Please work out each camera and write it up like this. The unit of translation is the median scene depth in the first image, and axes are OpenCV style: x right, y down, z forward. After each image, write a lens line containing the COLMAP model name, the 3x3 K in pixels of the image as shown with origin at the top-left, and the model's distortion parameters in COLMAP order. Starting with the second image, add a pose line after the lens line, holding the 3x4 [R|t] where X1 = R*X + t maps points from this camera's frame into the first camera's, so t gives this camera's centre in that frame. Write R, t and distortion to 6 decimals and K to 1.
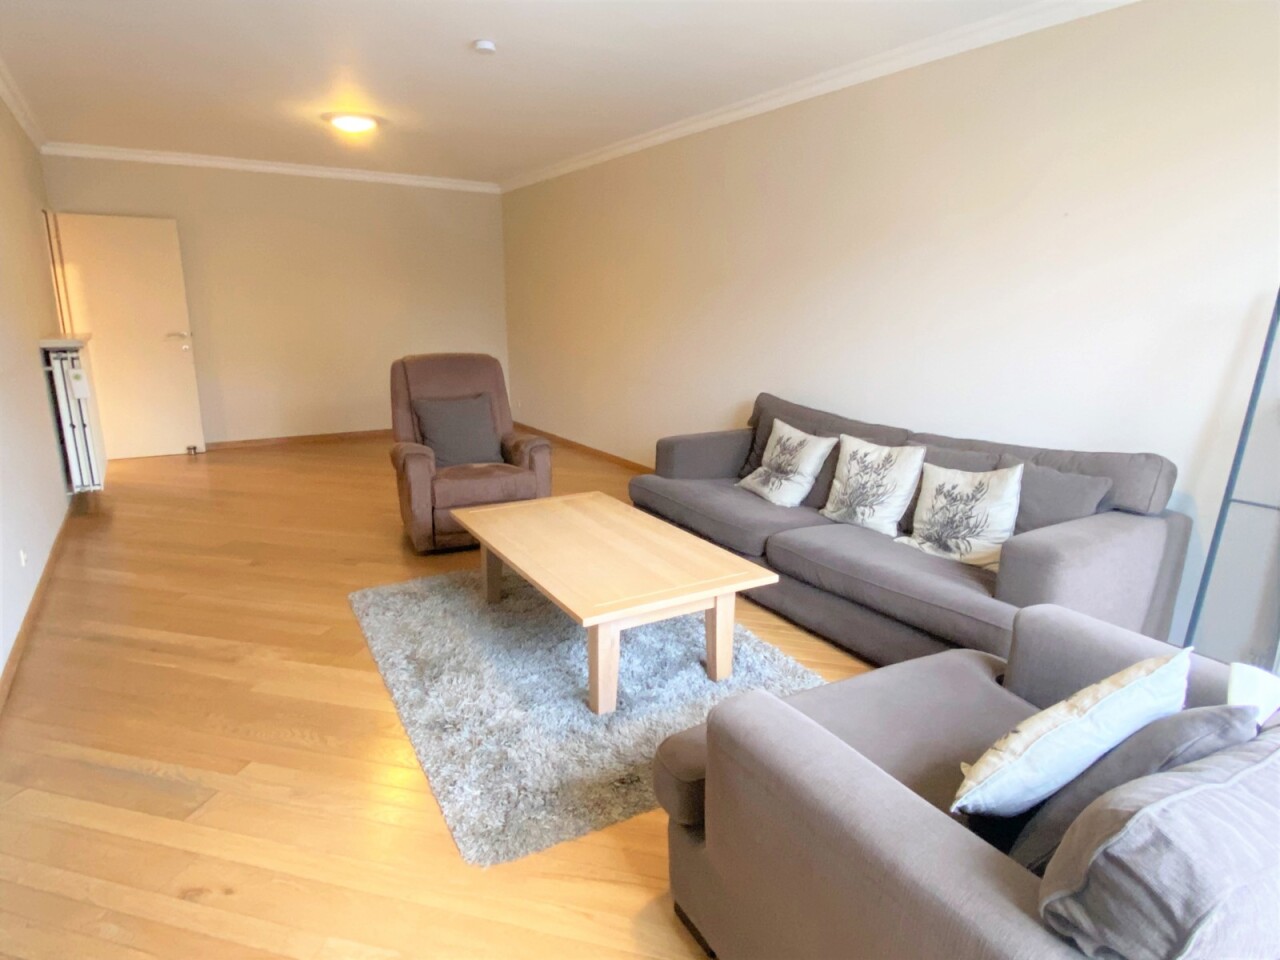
lens RADIAL K [[728.5, 0, 640.0], [0, 728.5, 480.0], [0, 0, 1]] dist [0.013695, -0.000484]
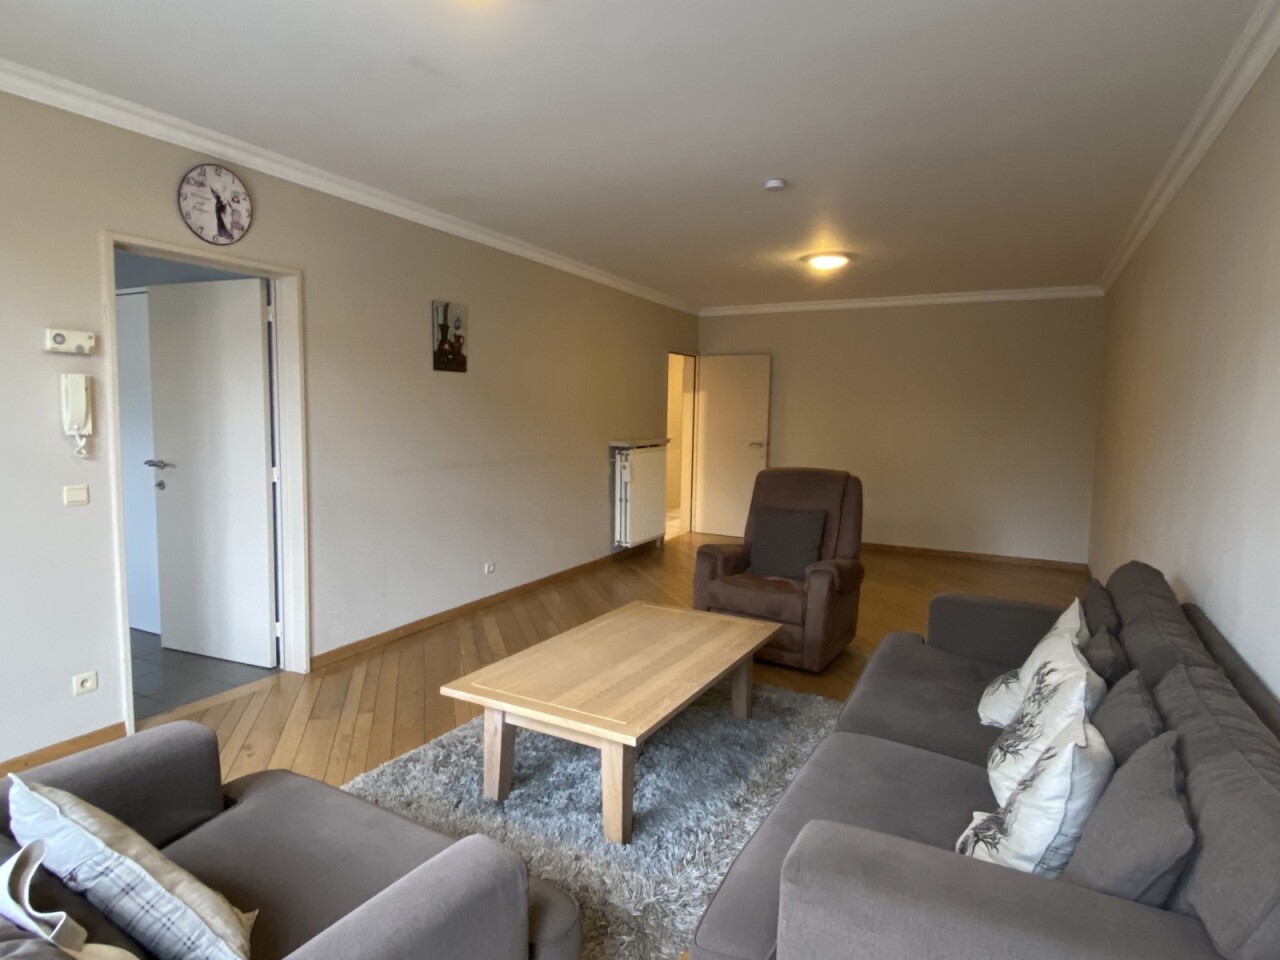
lens RADIAL K [[728.5, 0, 640.0], [0, 728.5, 480.0], [0, 0, 1]] dist [0.013695, -0.000484]
pose [[0.509897, 0.082231, -0.856296, 0.493290], [-0.217358, 0.975437, -0.035758, -0.071740], [0.832322, 0.204356, 0.515246, 0.293799]]
